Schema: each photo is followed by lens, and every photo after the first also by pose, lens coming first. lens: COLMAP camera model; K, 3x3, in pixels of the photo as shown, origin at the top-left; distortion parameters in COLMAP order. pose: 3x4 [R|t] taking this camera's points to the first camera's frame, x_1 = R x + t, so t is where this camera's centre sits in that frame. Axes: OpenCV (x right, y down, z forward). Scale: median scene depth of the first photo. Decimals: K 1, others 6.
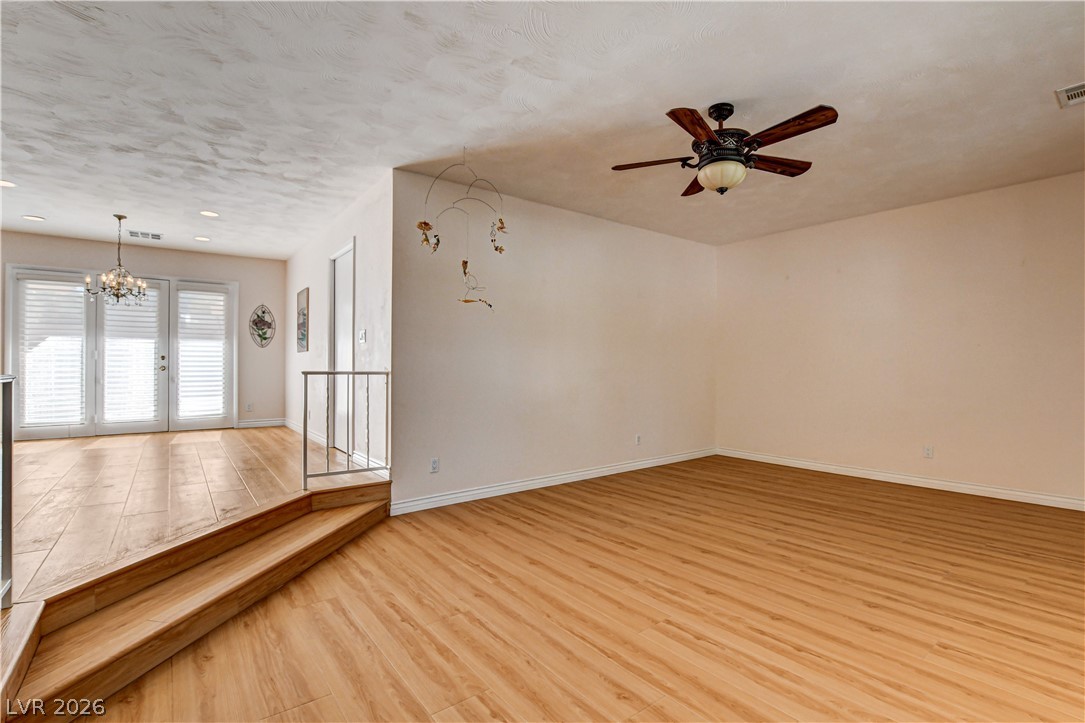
lens RADIAL K [[496.2, 0, 546.2], [0, 496.2, 367.1], [0, 0, 1]] dist [-0.018806, -0.000653]
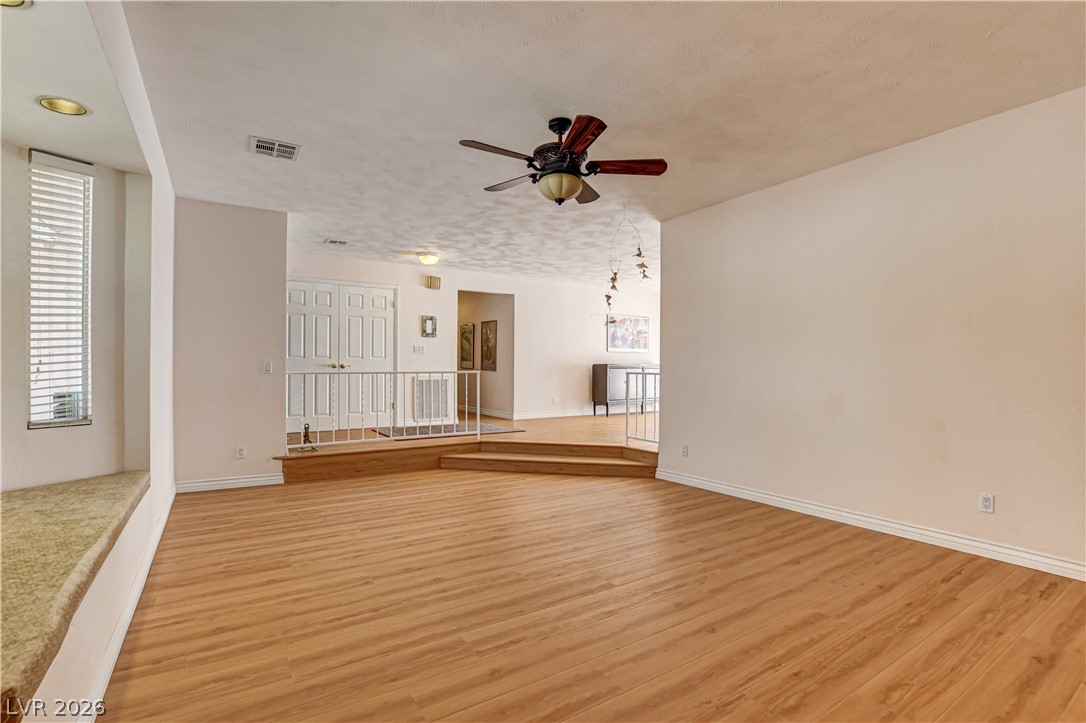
lens RADIAL K [[496.7, 0, 546.7], [0, 496.7, 367.1], [0, 0, 1]] dist [-0.018806, -0.000653]
pose [[-0.078464, -0.007028, -0.996892, 1.095010], [0.002080, 0.999972, -0.007213, 0.005054], [0.996915, -0.002639, -0.078447, 0.825166]]
